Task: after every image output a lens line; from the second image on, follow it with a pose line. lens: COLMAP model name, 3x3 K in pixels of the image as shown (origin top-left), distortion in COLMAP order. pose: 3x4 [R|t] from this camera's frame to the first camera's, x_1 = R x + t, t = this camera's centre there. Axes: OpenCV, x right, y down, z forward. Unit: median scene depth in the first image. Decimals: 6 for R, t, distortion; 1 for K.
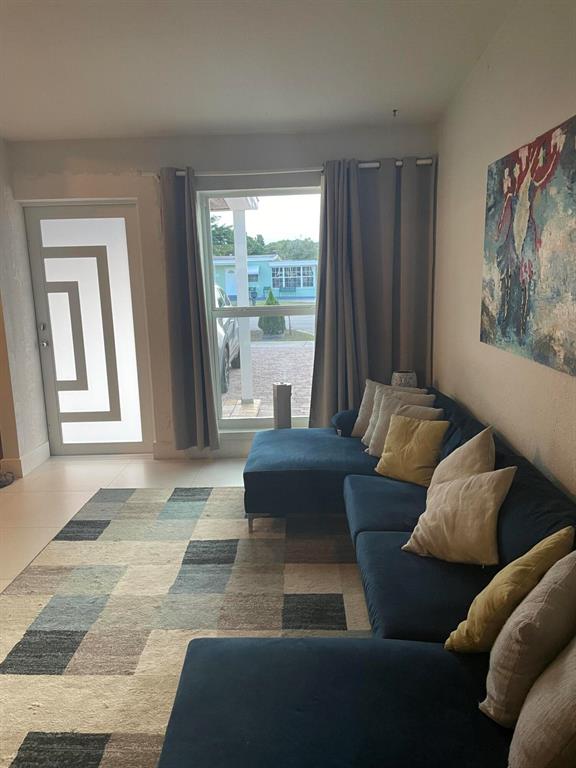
lens RADIAL K [[571.8, 0, 271.3], [0, 571.8, 377.4], [0, 0, 1]] dist [0.099510, -0.139843]
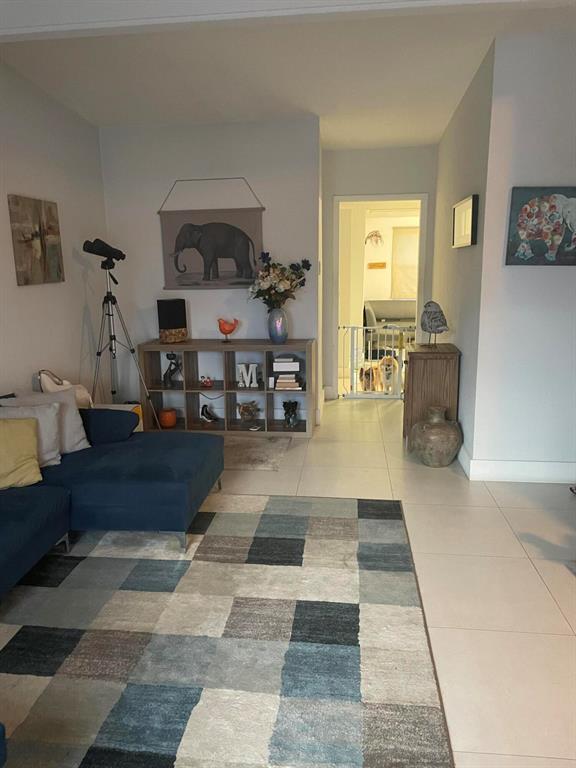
lens RADIAL K [[571.8, 0, 271.3], [0, 571.8, 377.4], [0, 0, 1]] dist [0.099510, -0.139843]
pose [[-0.995581, 0.032050, 0.088263, -0.325411], [0.062176, 0.929376, 0.363860, -0.239947], [-0.070367, 0.367740, -0.927262, 1.453242]]
